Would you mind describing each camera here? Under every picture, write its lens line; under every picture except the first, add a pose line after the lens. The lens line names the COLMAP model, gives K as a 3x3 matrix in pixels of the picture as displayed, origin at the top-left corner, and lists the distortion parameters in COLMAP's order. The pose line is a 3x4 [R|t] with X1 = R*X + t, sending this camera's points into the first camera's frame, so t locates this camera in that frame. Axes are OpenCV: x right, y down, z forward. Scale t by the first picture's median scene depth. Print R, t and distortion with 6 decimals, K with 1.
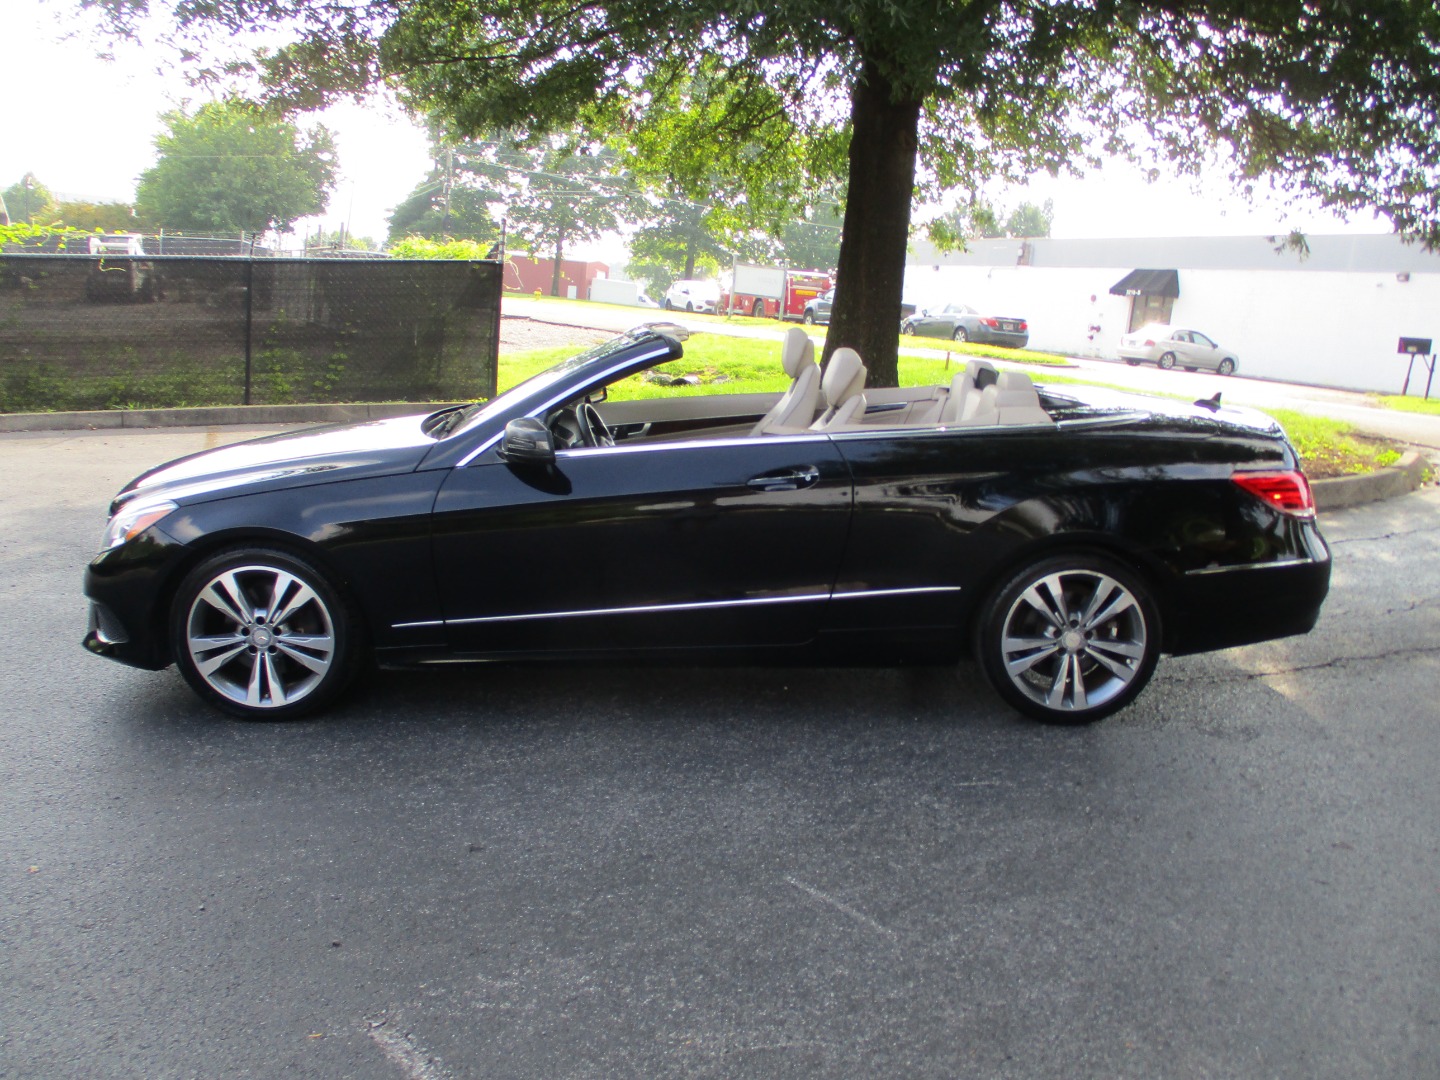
lens RADIAL K [[1243.6, 0, 729.1], [0, 1243.6, 542.4], [0, 0, 1]] dist [-0.023405, 0.000328]
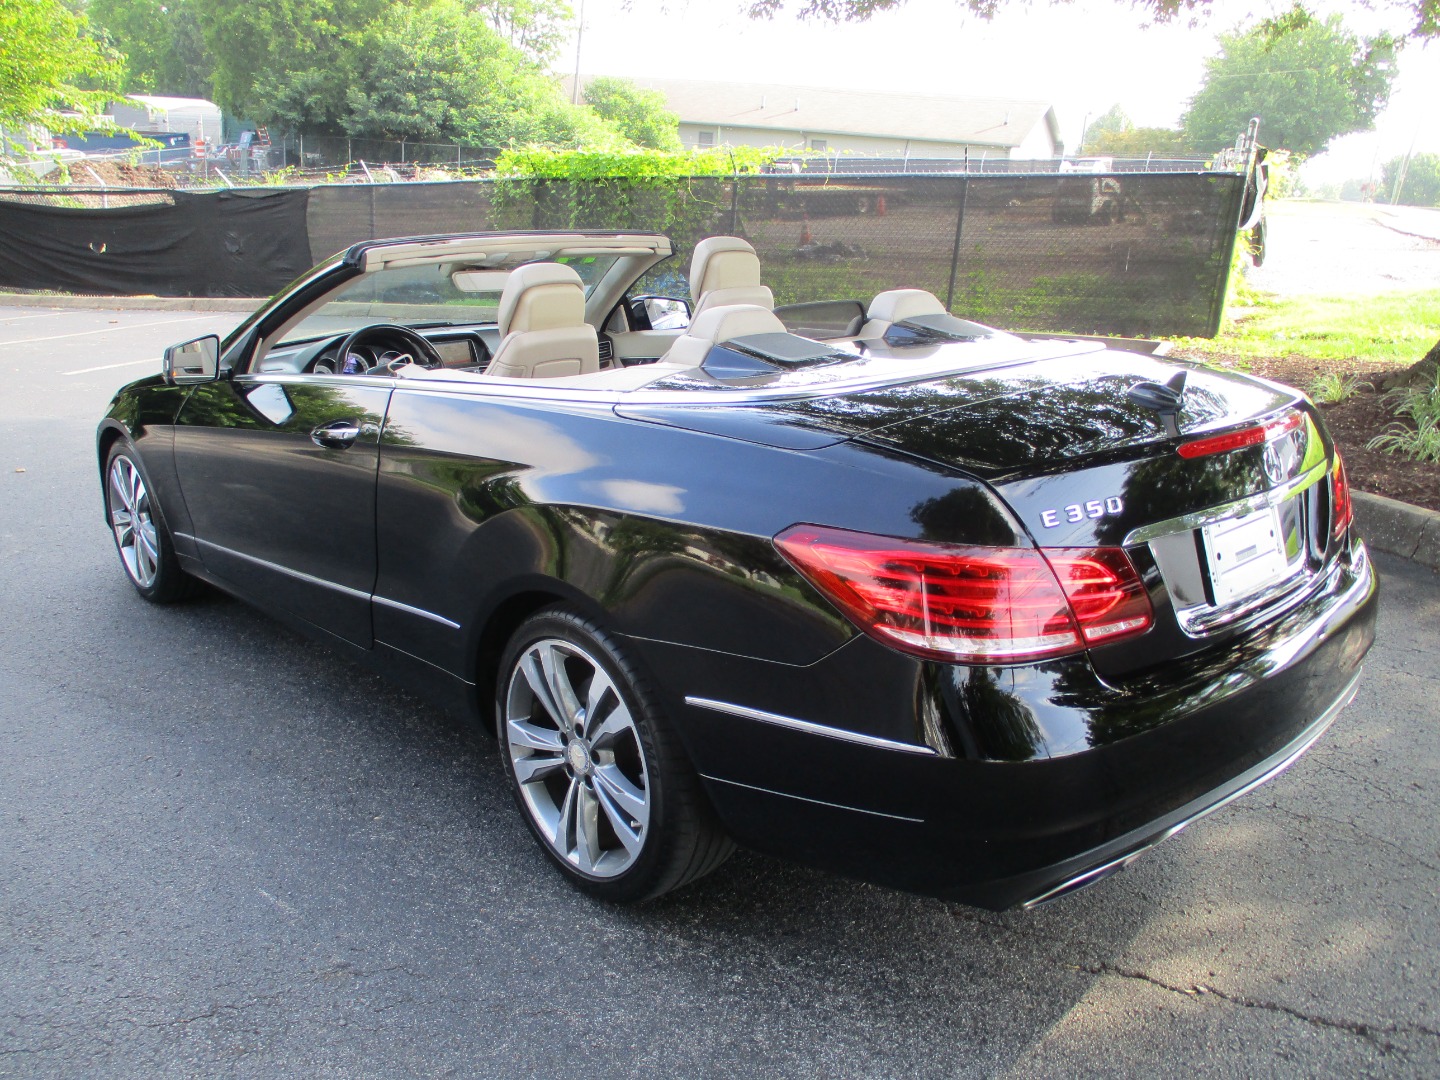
lens RADIAL K [[1242.9, 0, 720.0], [0, 1242.9, 540.0], [0, 0, 1]] dist [-0.023760, 0.007618]
pose [[0.683918, 0.185510, -0.705579, 0.078564], [-0.146524, 0.982352, 0.116253, -0.011440], [0.714694, 0.023877, 0.699030, 0.066126]]
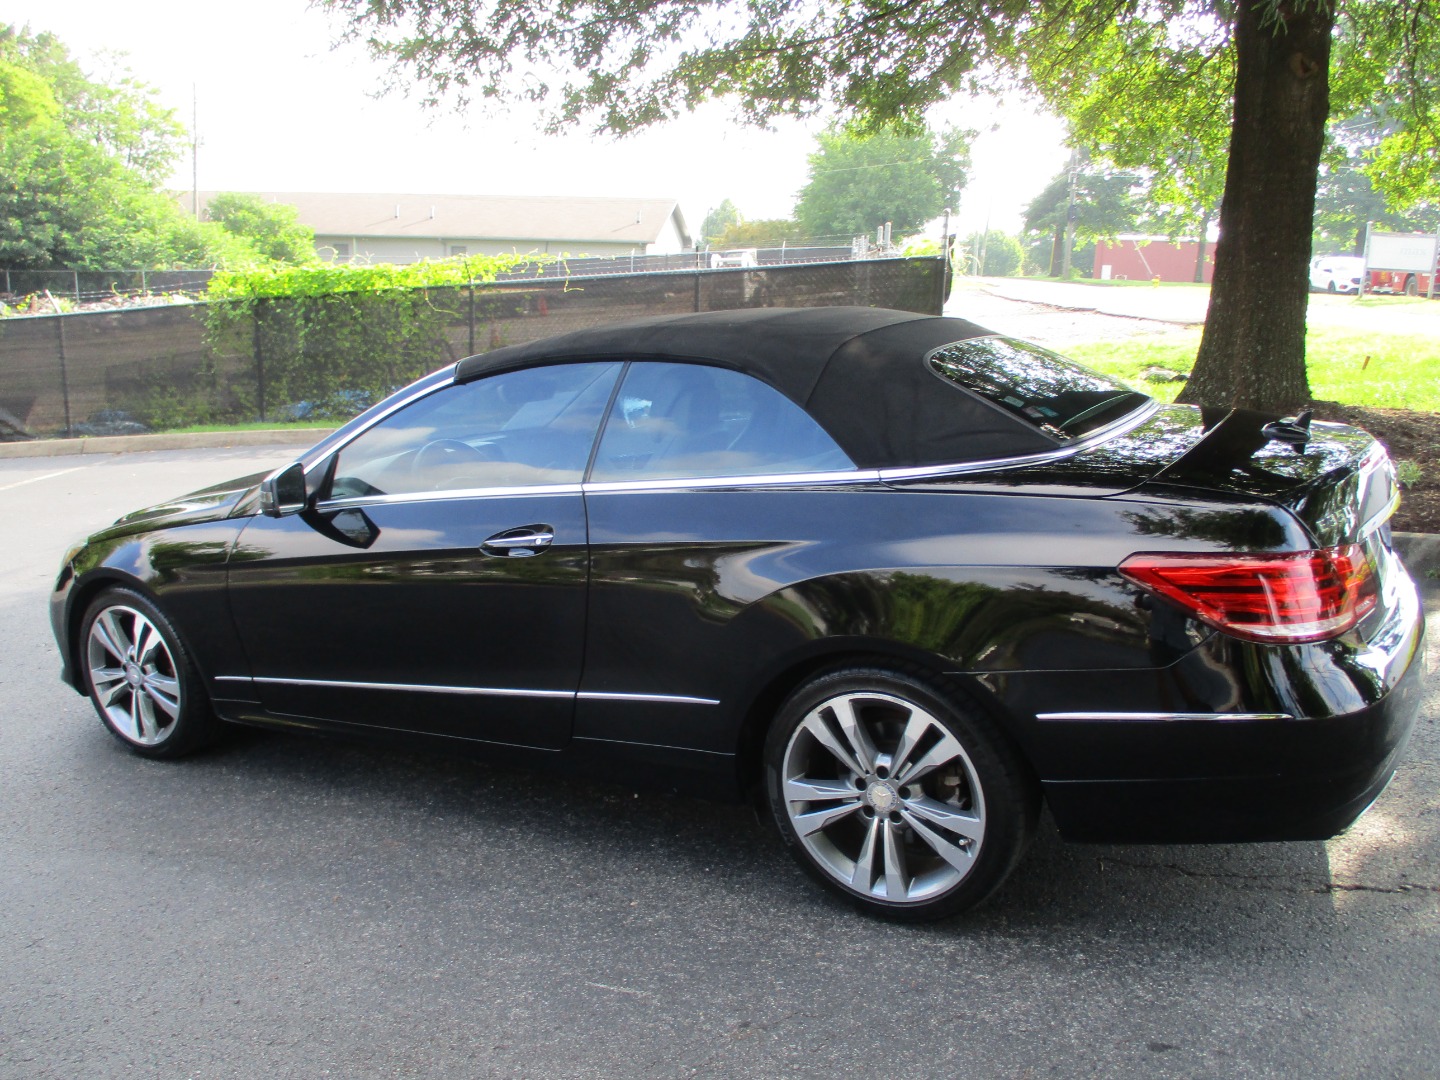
lens RADIAL K [[1243.6, 0, 729.1], [0, 1243.6, 542.4], [0, 0, 1]] dist [-0.023405, 0.000328]
pose [[0.867466, 0.043491, -0.495592, 0.057127], [-0.040810, 0.999035, 0.016239, -0.007201], [0.495820, 0.006139, 0.868404, 0.039389]]
